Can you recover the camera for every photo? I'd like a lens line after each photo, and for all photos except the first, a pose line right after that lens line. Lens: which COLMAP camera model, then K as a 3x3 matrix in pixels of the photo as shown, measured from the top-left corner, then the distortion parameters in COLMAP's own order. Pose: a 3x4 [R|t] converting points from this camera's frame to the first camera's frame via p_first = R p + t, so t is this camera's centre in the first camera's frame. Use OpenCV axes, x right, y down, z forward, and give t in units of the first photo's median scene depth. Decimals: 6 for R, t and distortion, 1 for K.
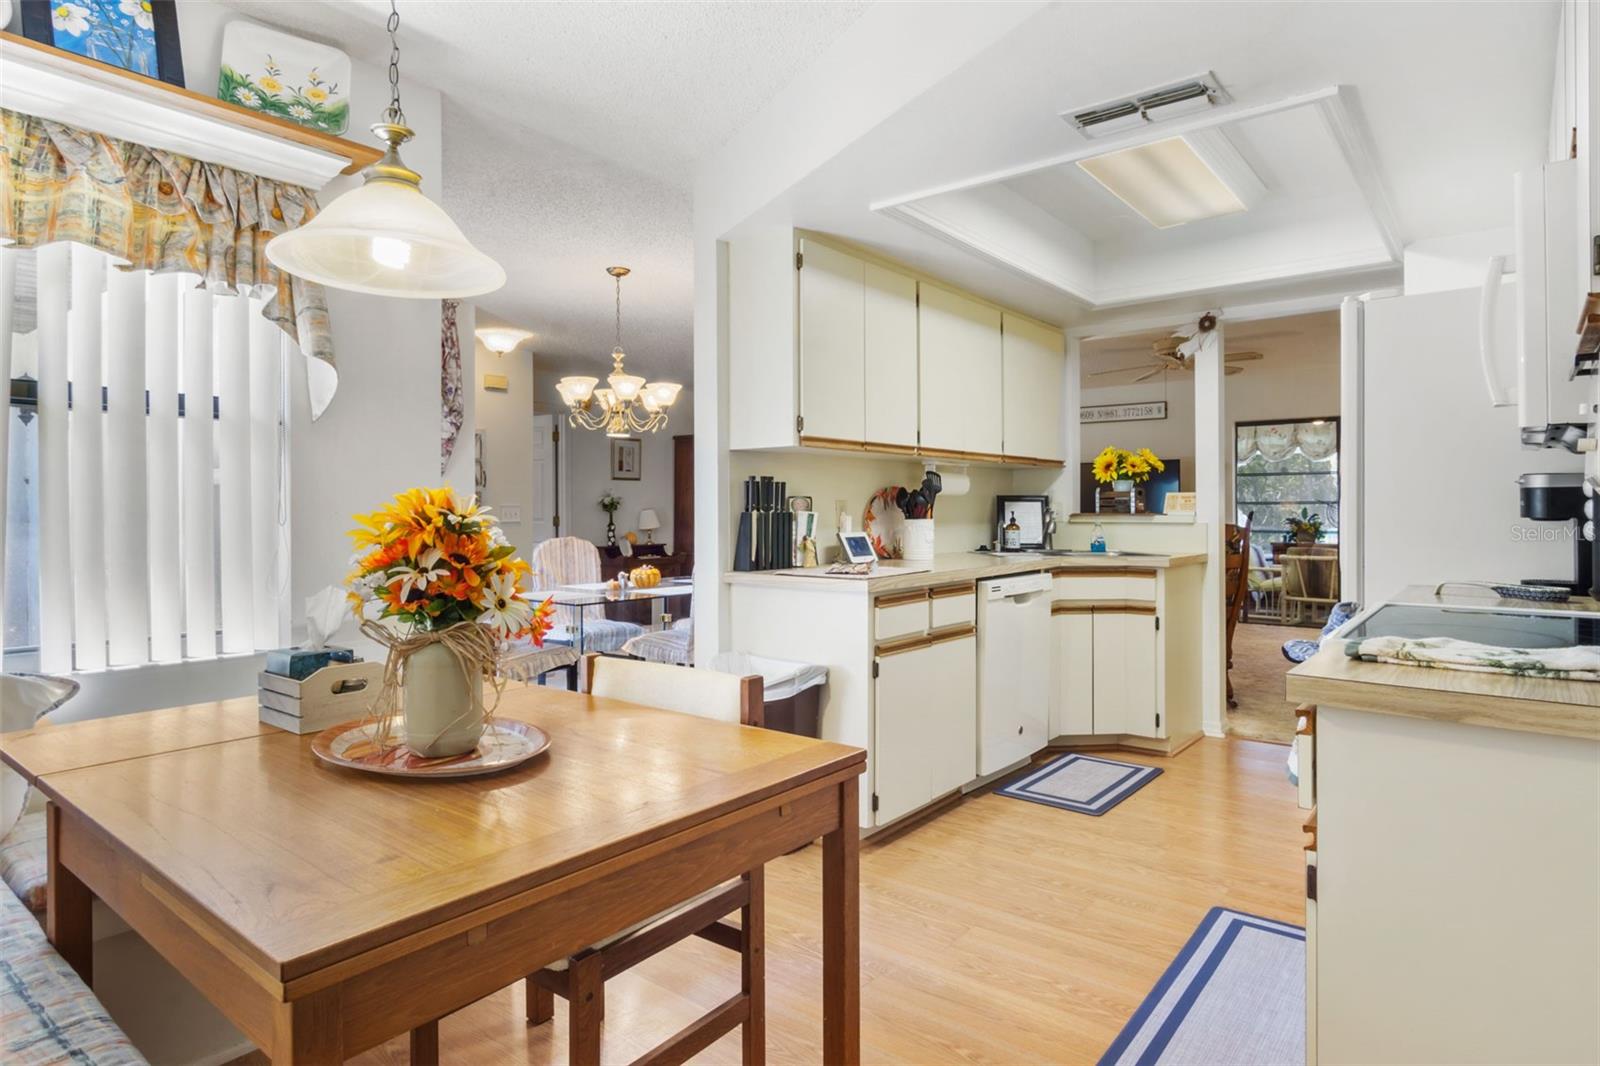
lens RADIAL K [[871.4, 0, 796.1], [0, 871.4, 520.6], [0, 0, 1]] dist [-0.003890, 0.000172]
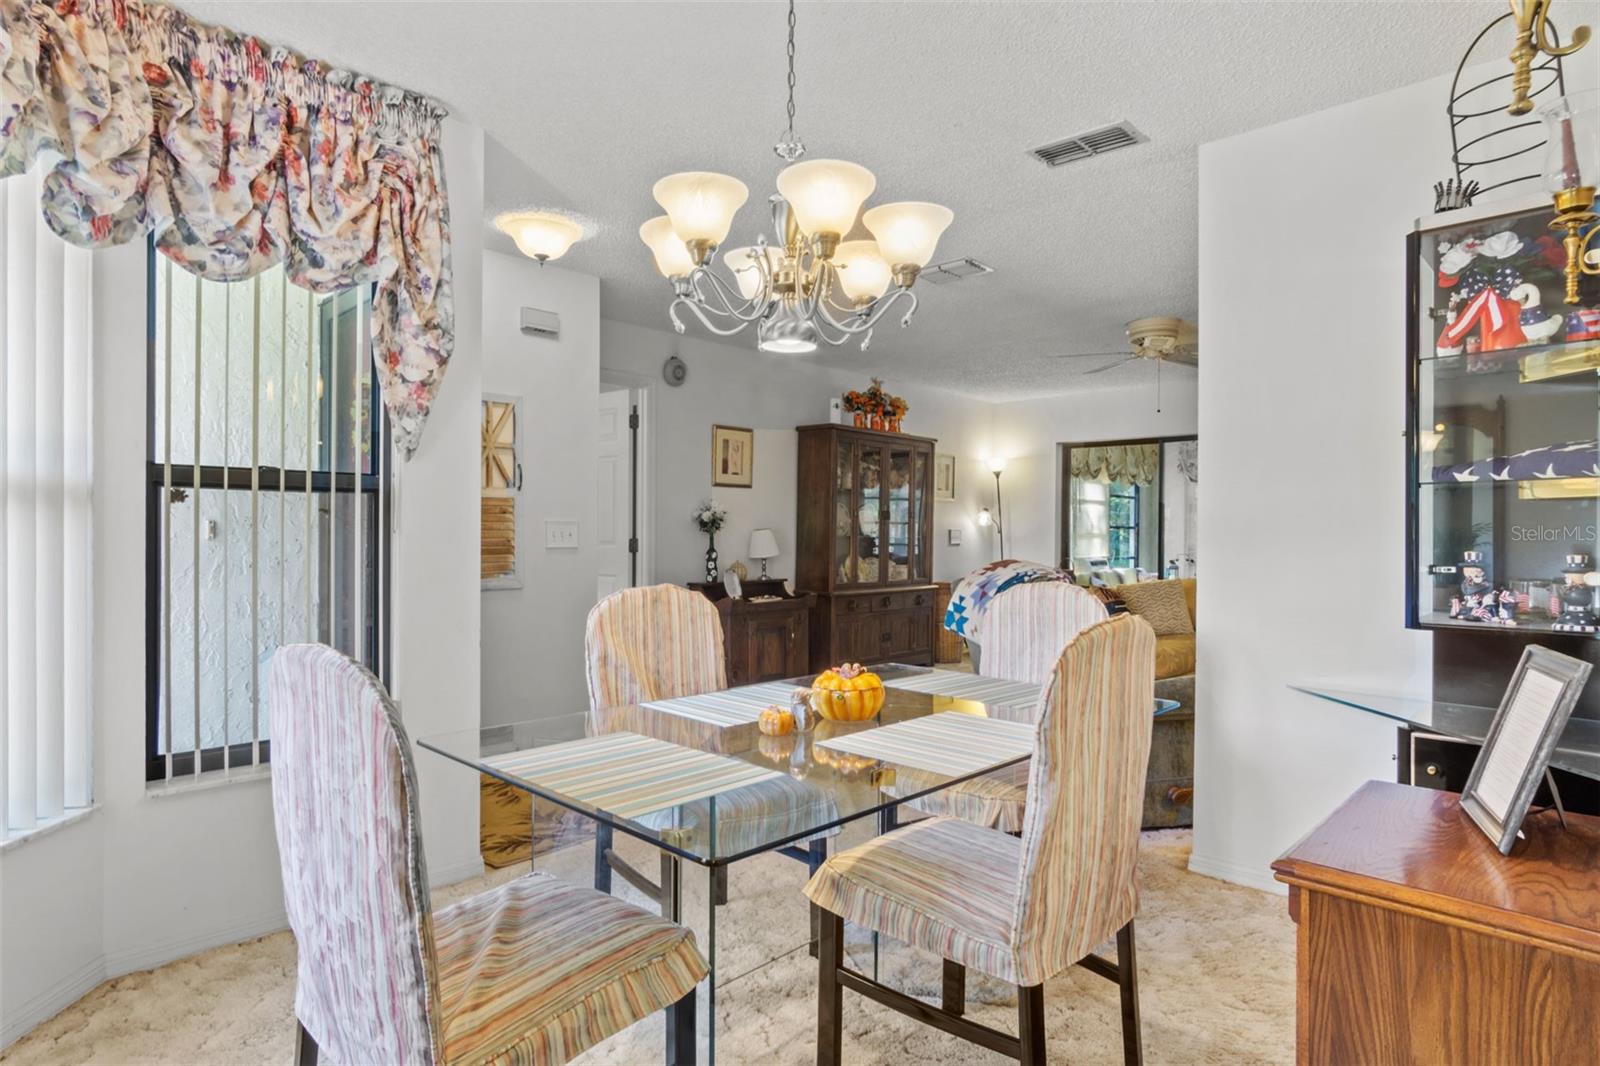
lens RADIAL K [[877.5, 0, 800.0], [0, 877.5, 533.0], [0, 0, 1]] dist [-0.000745, 0.000030]
pose [[0.996869, 0.008519, -0.078612, -0.091251], [-0.009317, 0.999909, -0.009782, -0.003648], [0.078521, 0.010484, 0.996857, 0.325526]]
